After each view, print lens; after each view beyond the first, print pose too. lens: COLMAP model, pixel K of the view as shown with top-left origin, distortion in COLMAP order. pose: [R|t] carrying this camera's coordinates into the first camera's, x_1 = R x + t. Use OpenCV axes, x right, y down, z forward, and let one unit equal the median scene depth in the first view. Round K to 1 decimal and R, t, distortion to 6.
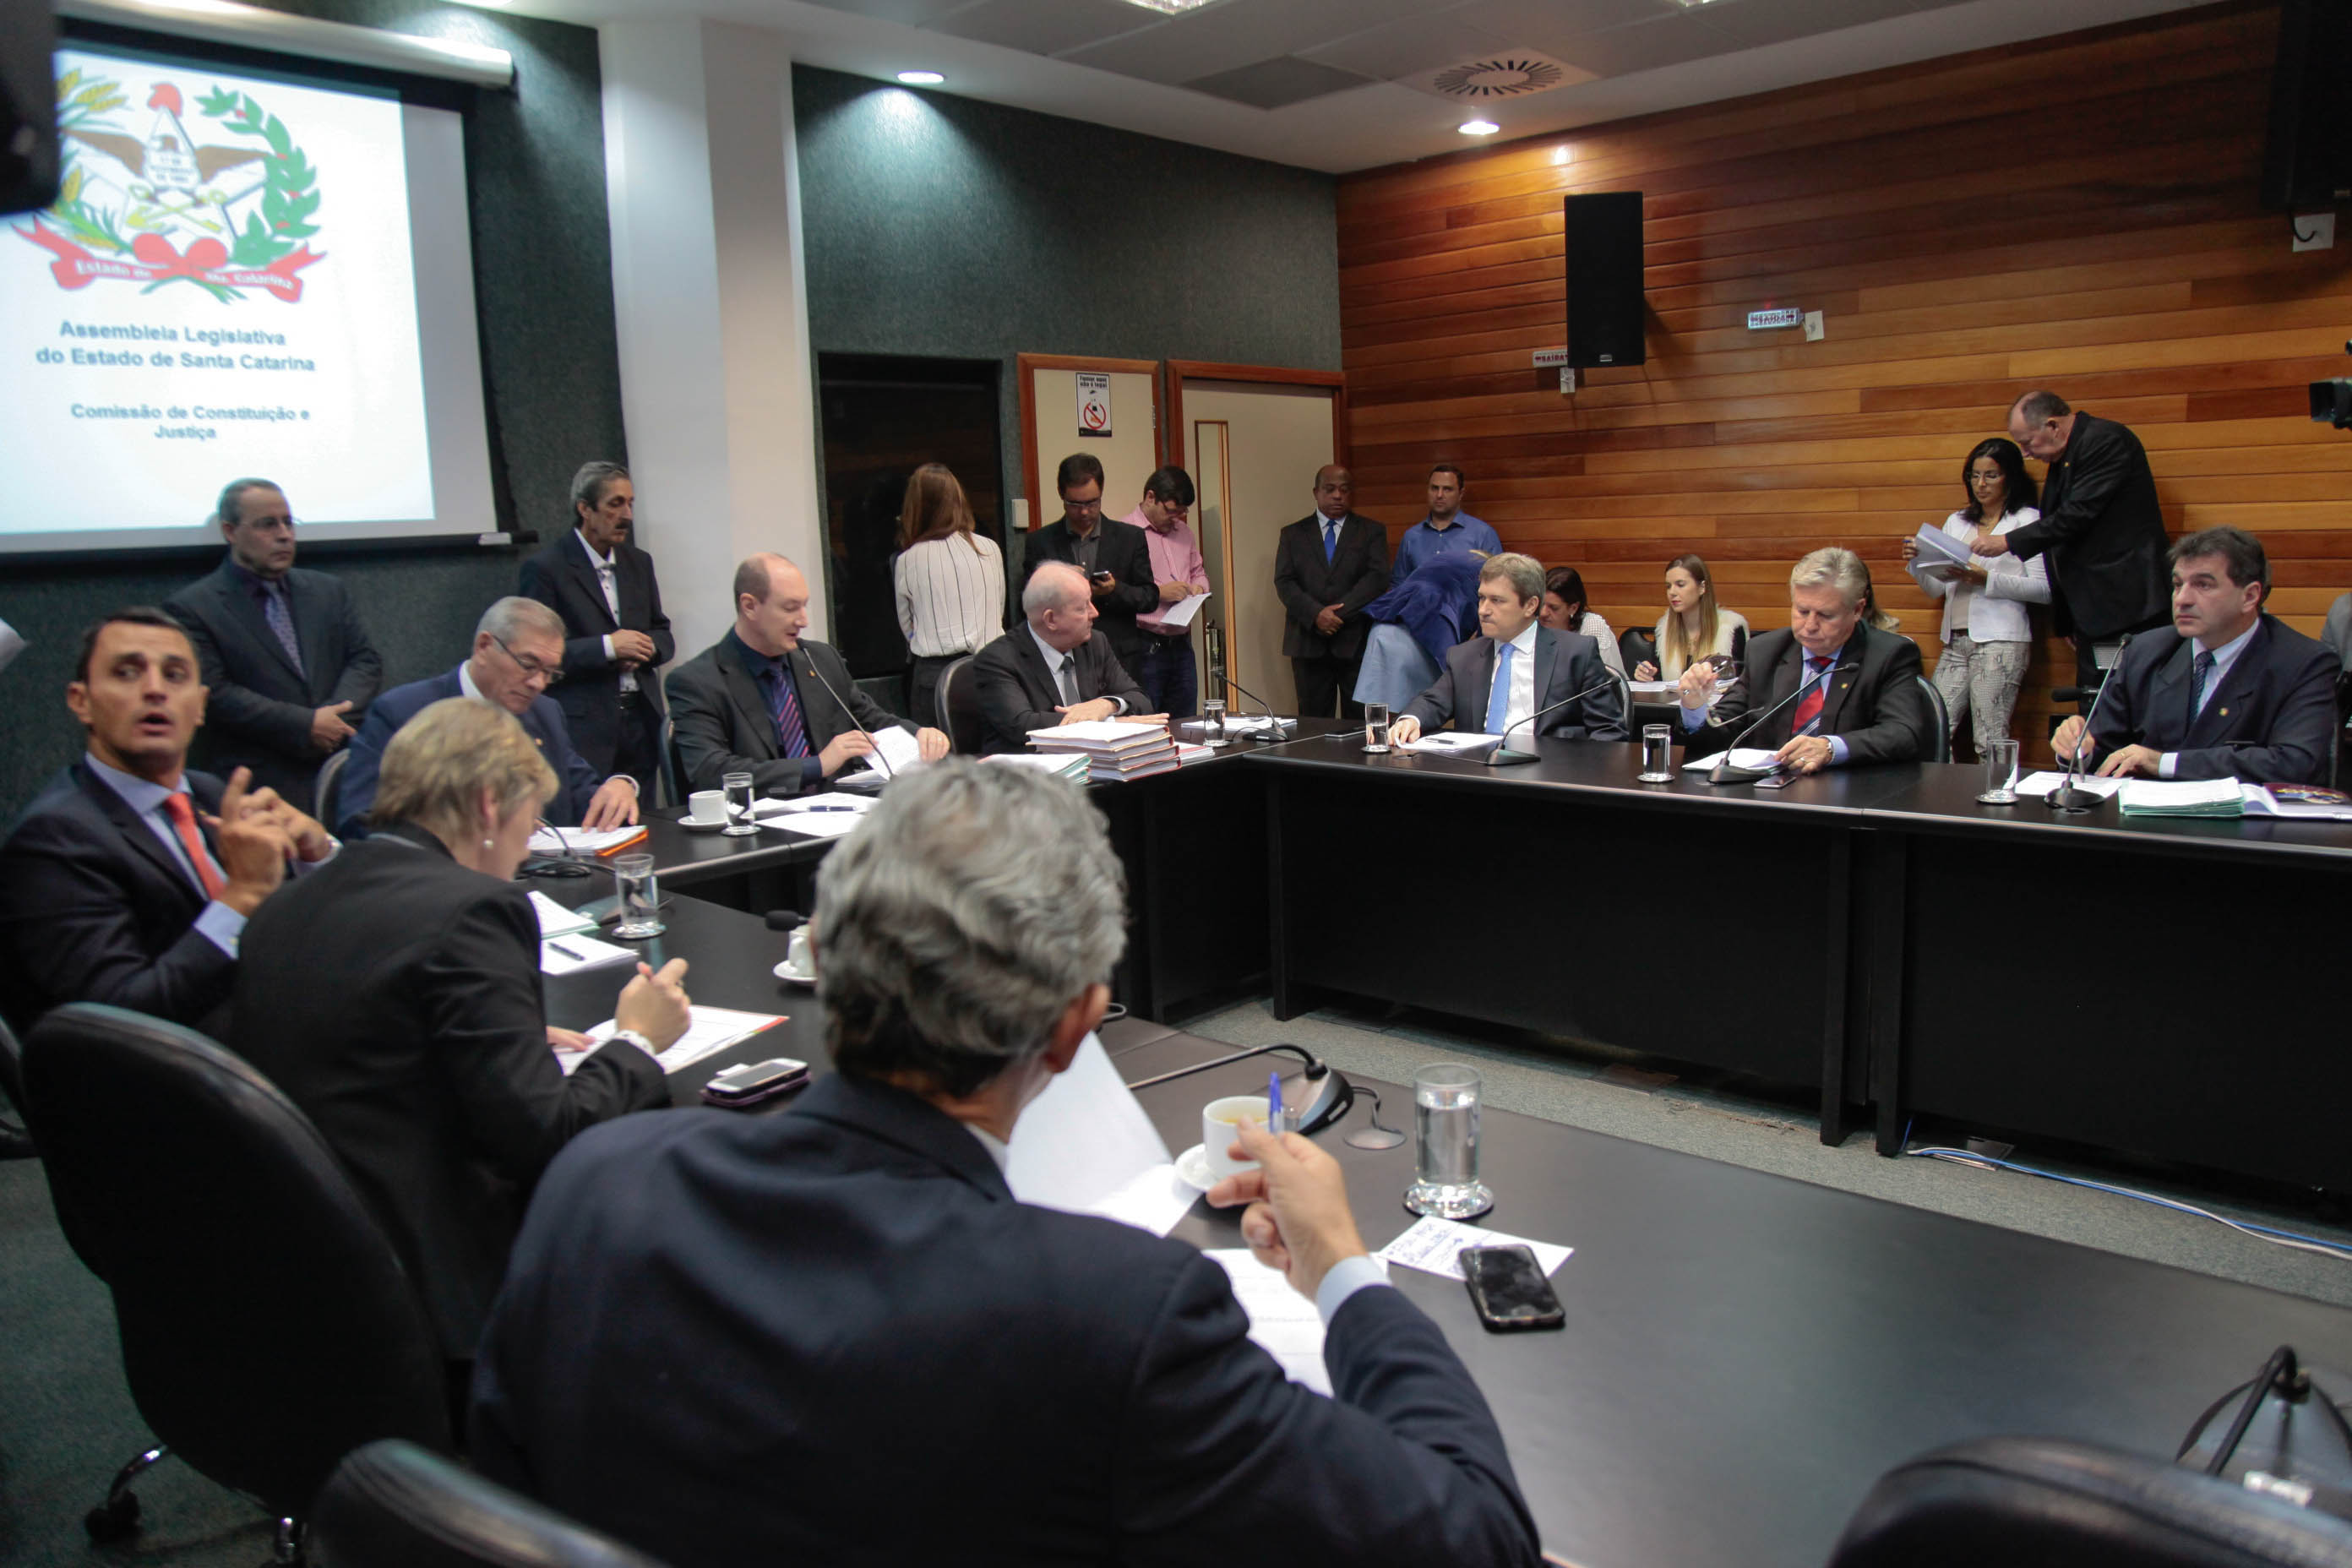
lens RADIAL K [[1611.4, 0, 1193.5], [0, 1611.4, 794.5], [0, 0, 1]] dist [-0.109928, 0.046480]
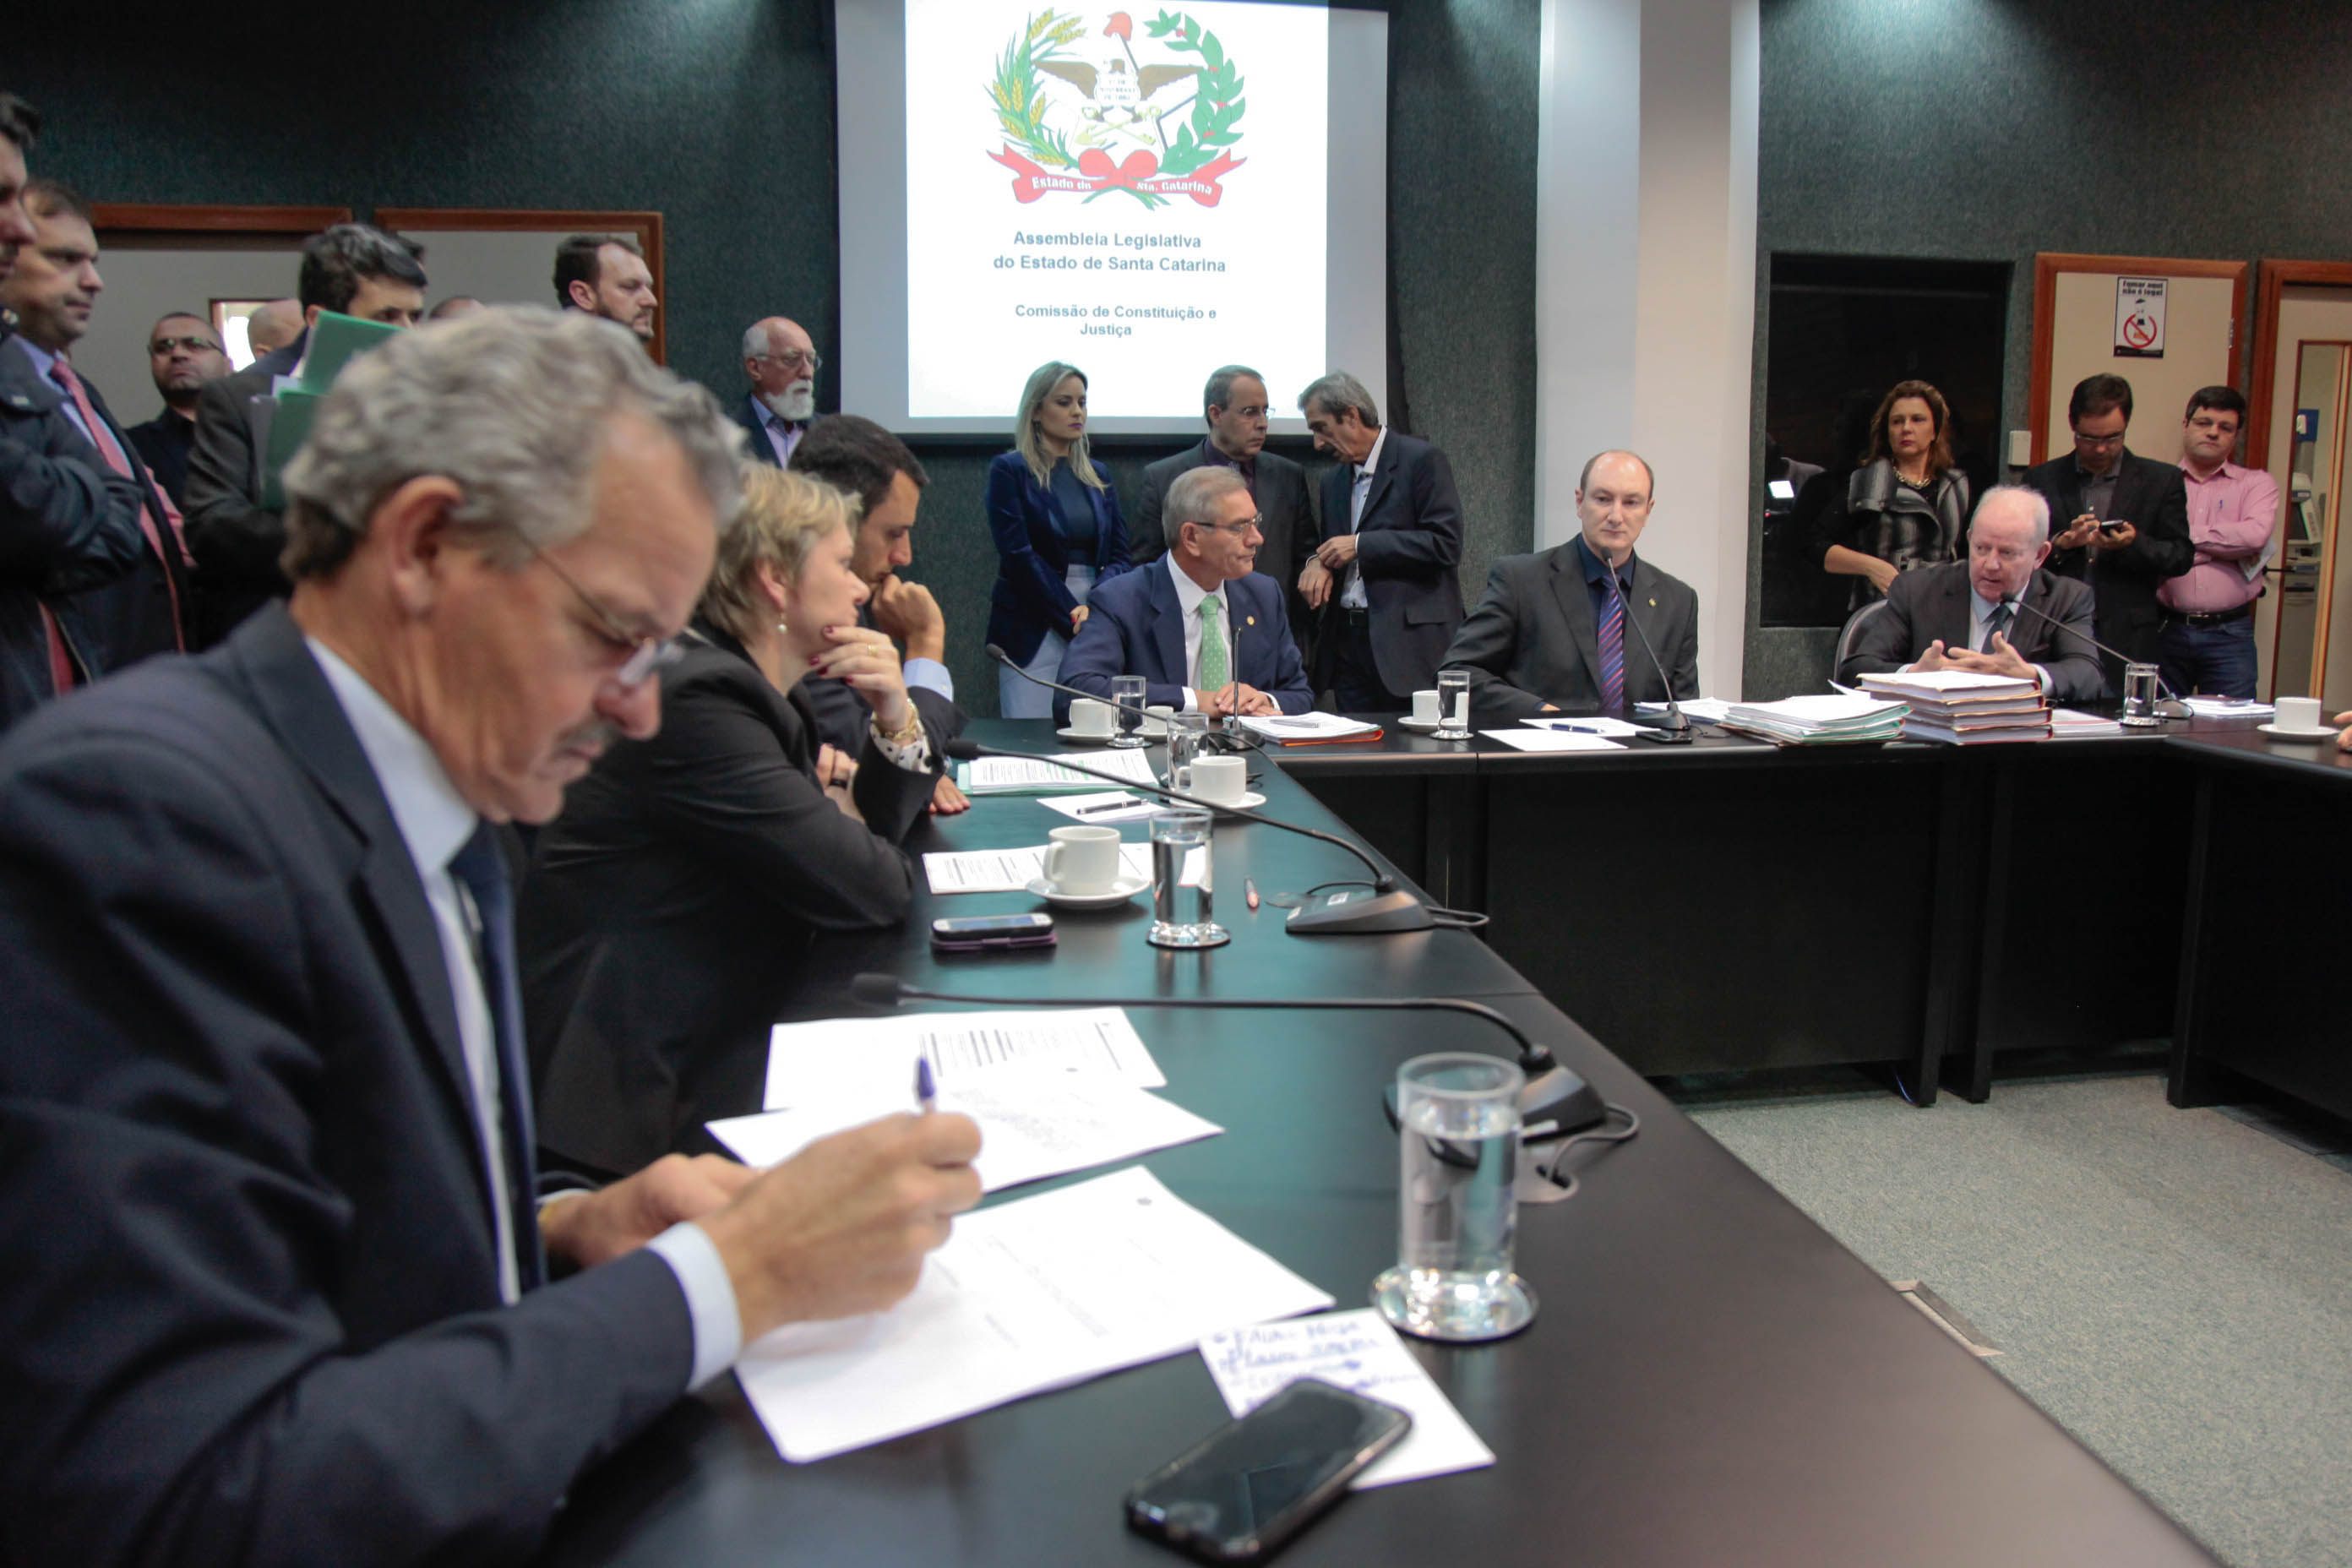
lens RADIAL K [[1611.4, 0, 1167.0], [0, 1611.4, 789.0], [0, 0, 1]] dist [-0.109928, 0.046480]
pose [[0.764673, 0.135068, -0.630105, 0.113188], [-0.130411, 0.989991, 0.053951, 0.016971], [0.631085, 0.040918, 0.774634, 0.139662]]
